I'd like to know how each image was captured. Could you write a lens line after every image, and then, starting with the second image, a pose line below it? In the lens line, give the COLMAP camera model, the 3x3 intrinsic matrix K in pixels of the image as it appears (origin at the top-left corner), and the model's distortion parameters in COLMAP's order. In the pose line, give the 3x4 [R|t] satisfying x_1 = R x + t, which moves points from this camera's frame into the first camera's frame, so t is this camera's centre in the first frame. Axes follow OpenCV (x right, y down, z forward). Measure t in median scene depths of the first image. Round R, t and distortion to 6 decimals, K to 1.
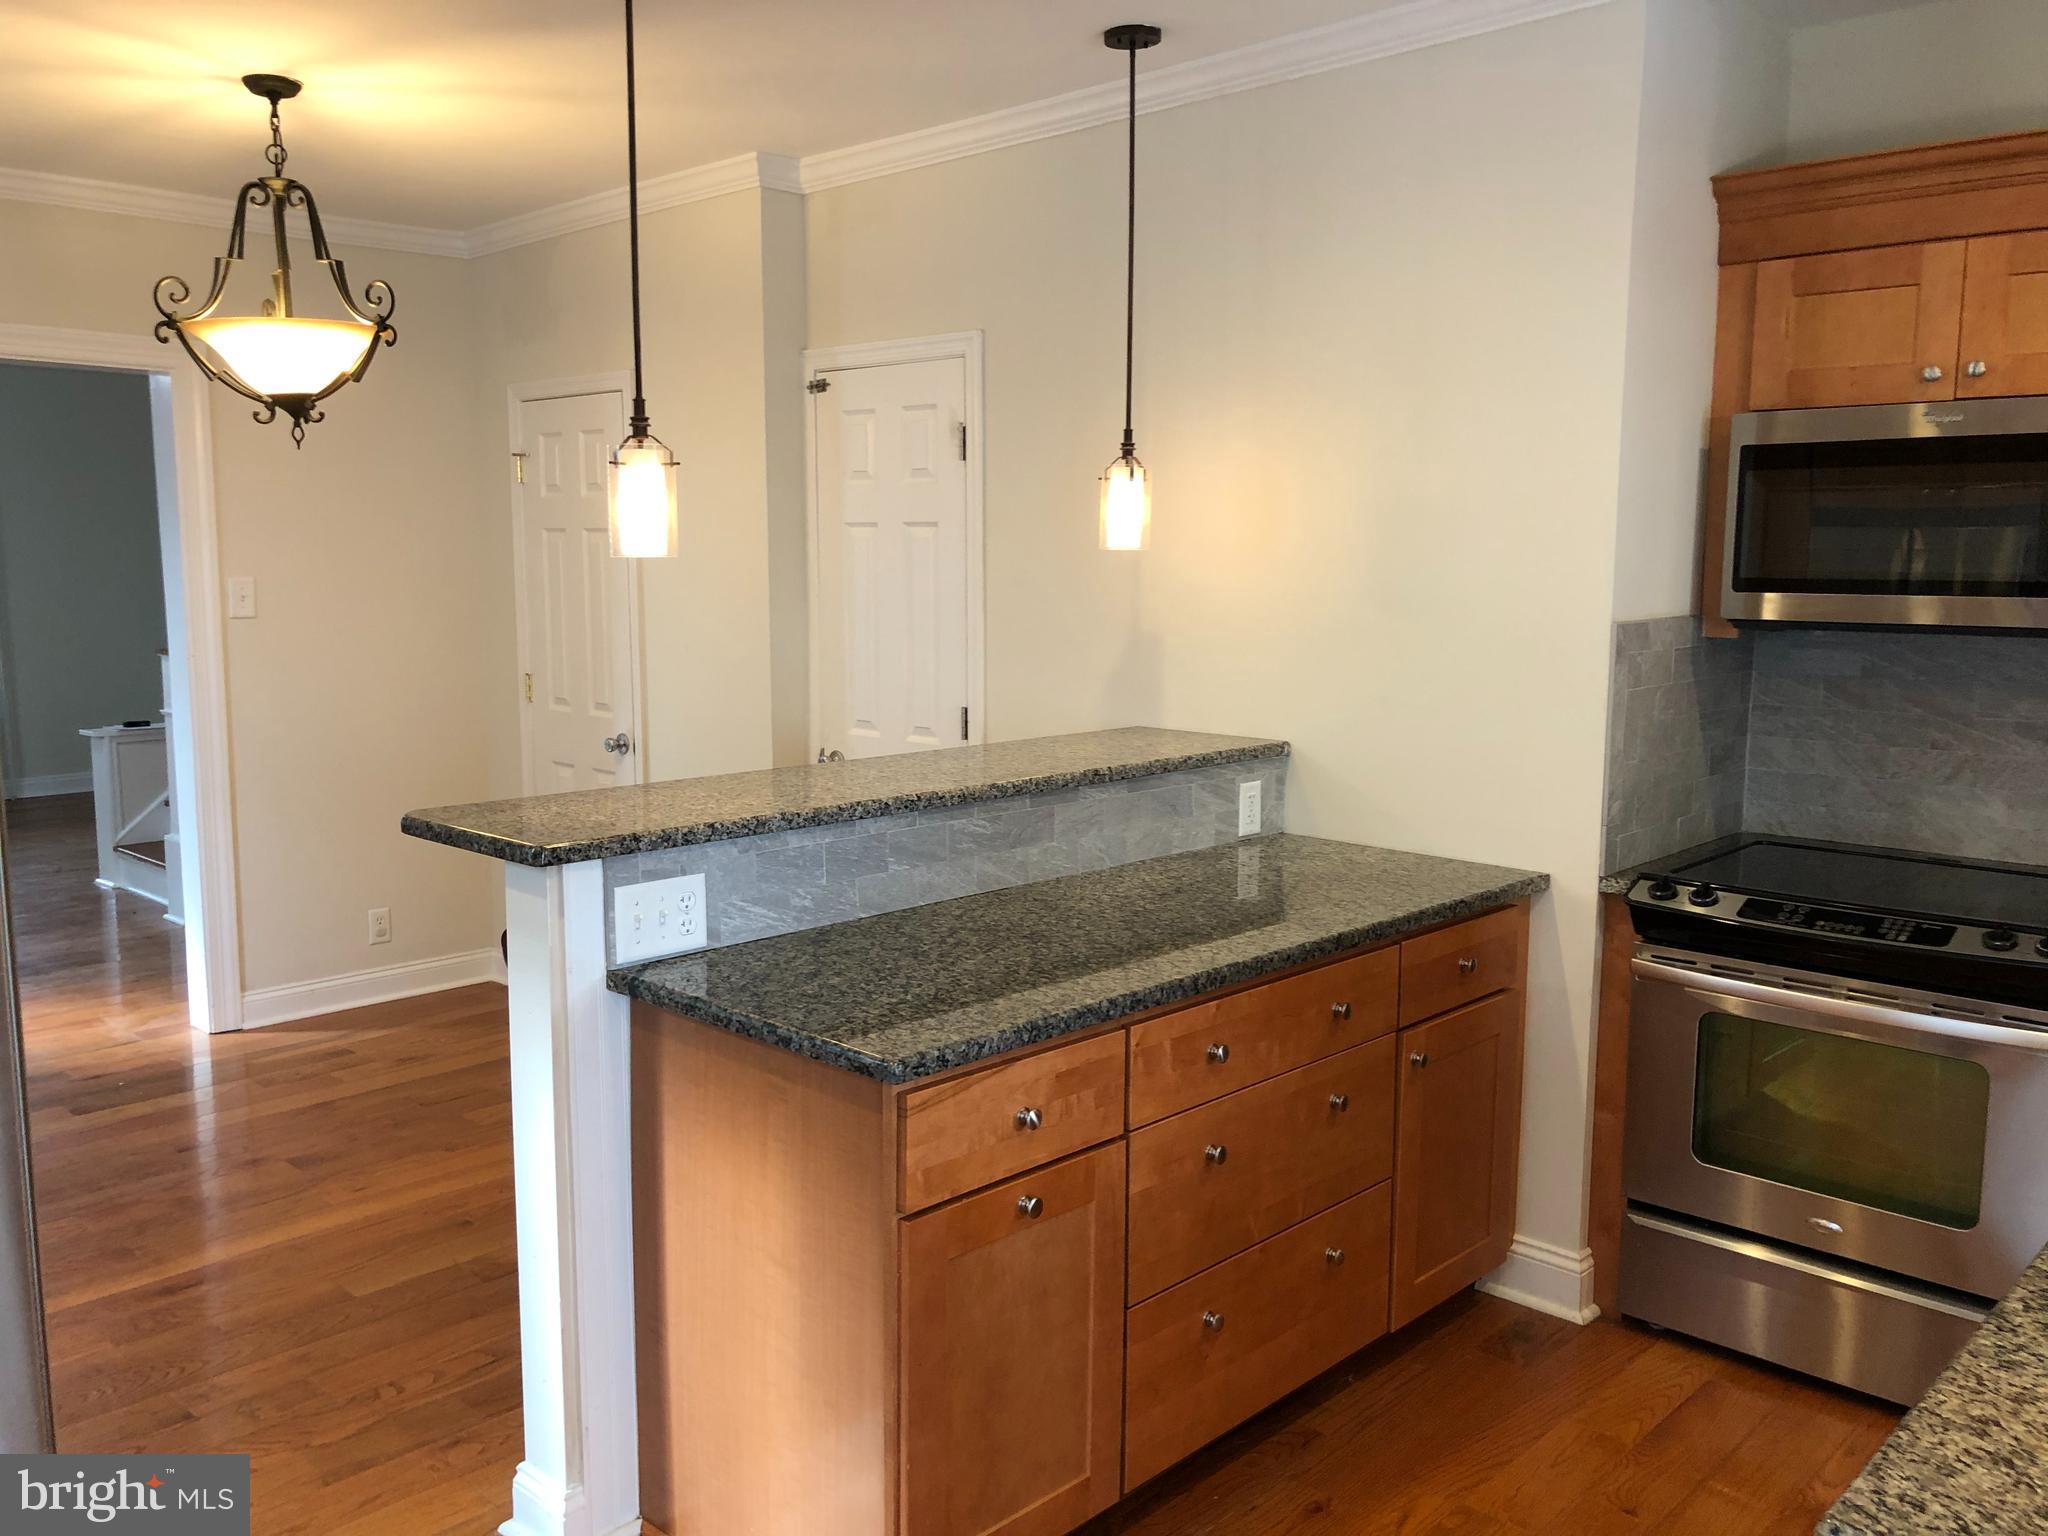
lens RADIAL K [[1679.0, 0, 1020.9], [0, 1679.0, 797.3], [0, 0, 1]] dist [0.088725, -0.146356]
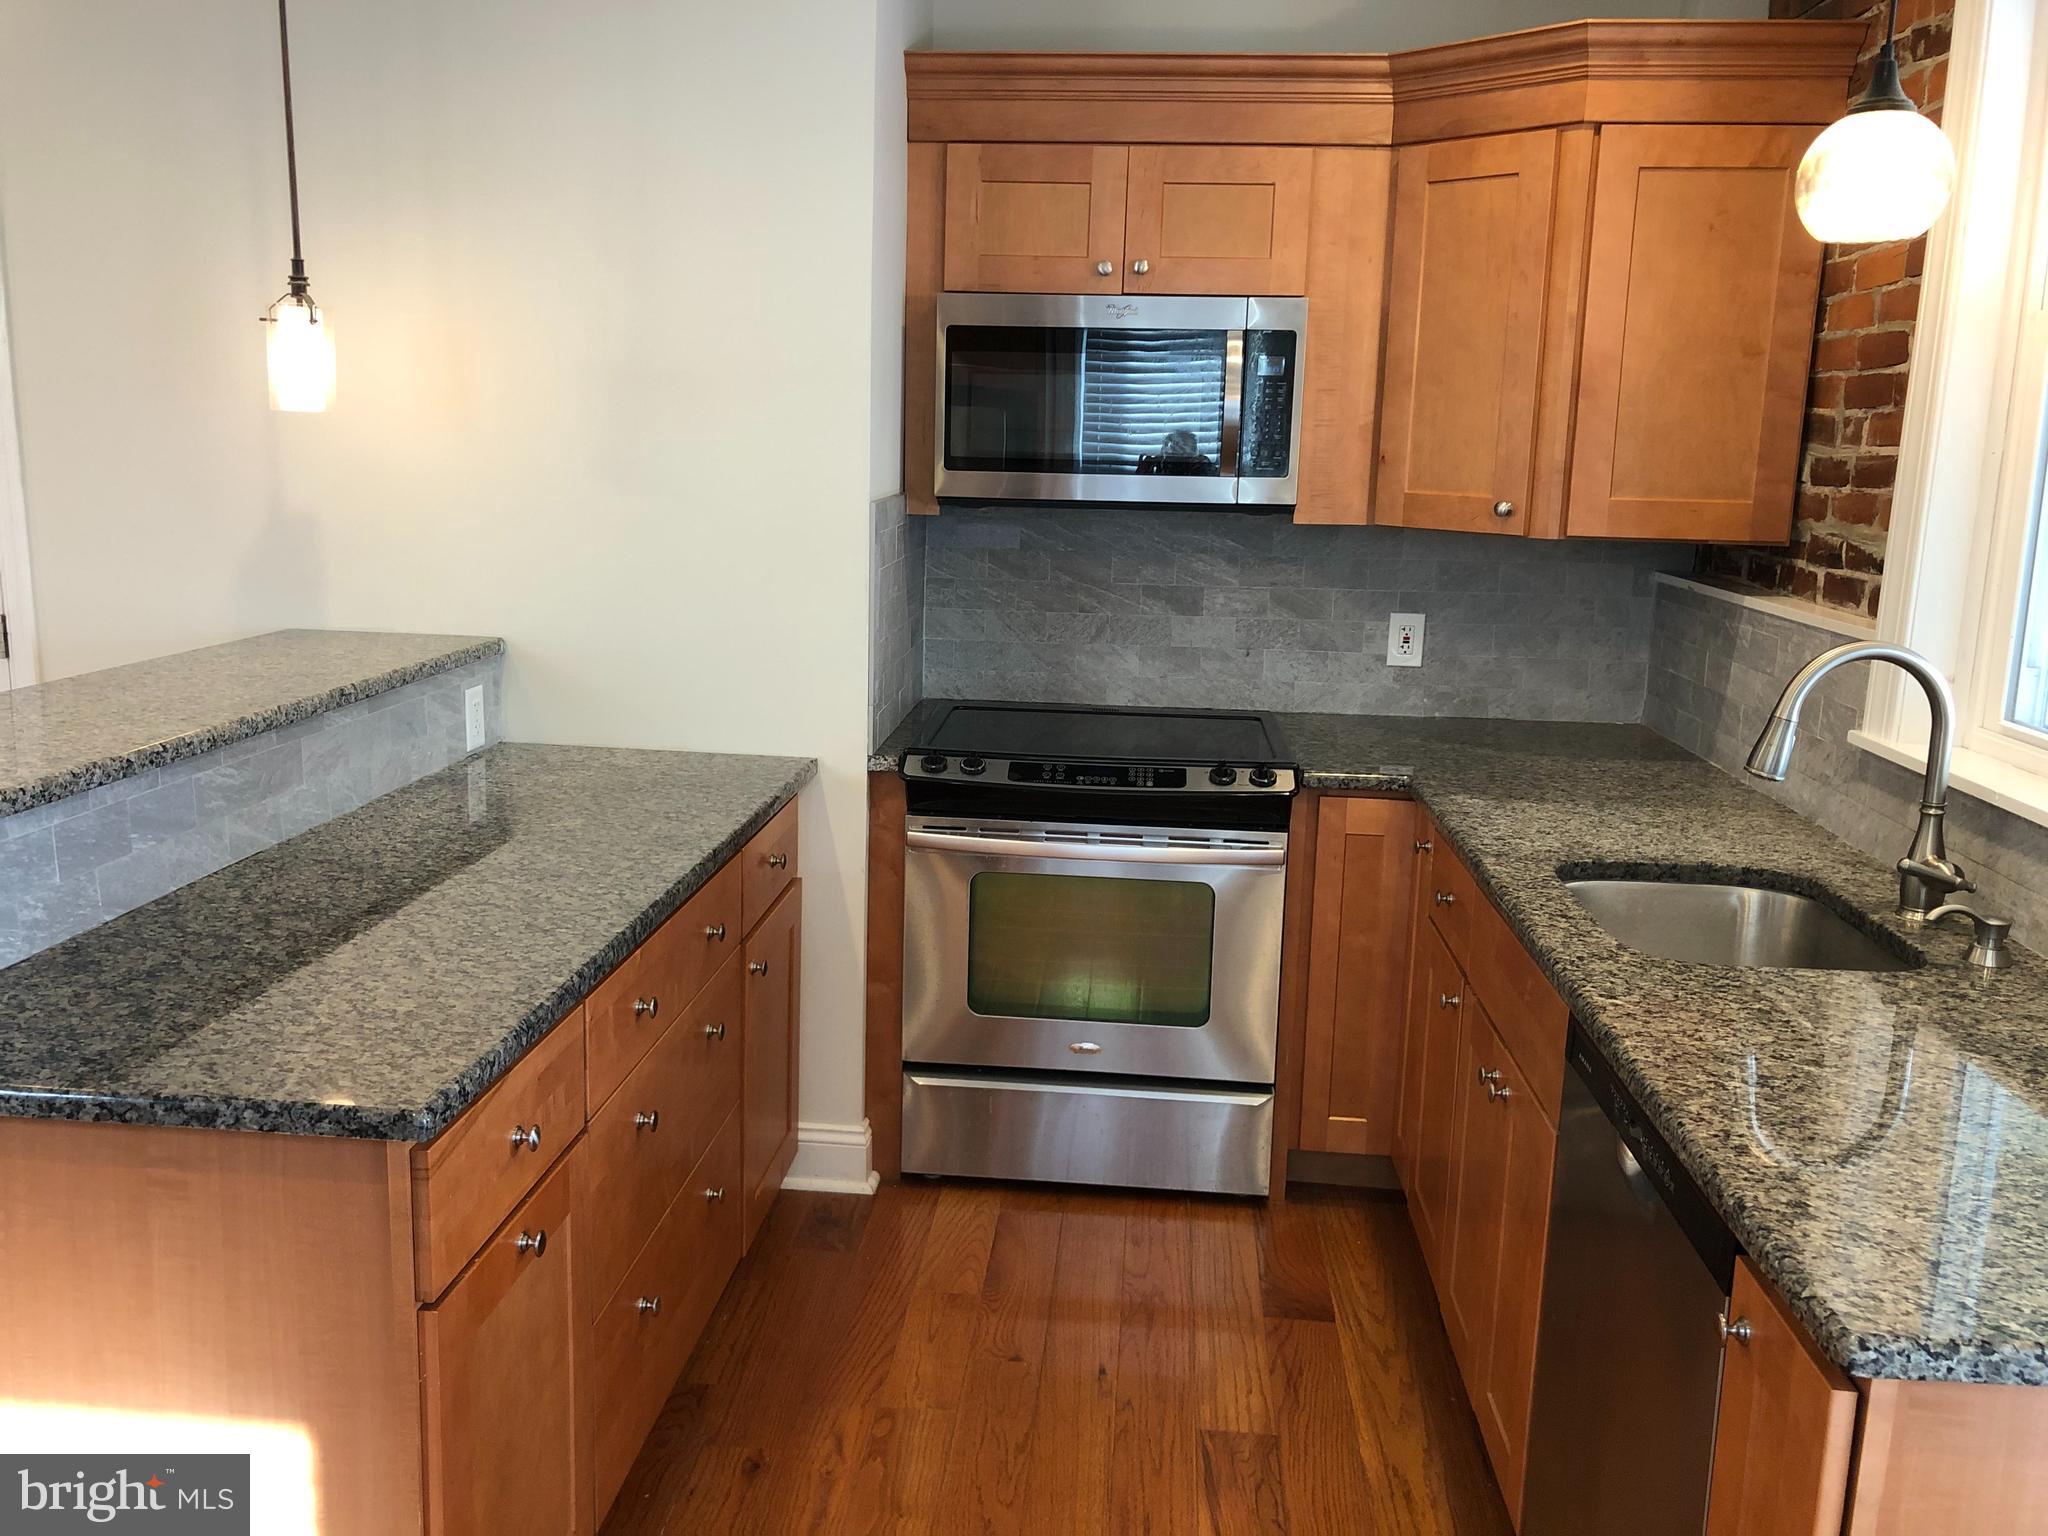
lens RADIAL K [[1673.0, 0, 989.4], [0, 1673.0, 772.7], [0, 0, 1]] dist [0.086586, -0.135513]
pose [[0.781368, -0.110289, 0.614247, -0.215391], [0.070278, 0.993550, 0.088993, -0.026992], [-0.620100, -0.026368, 0.784079, 0.176488]]
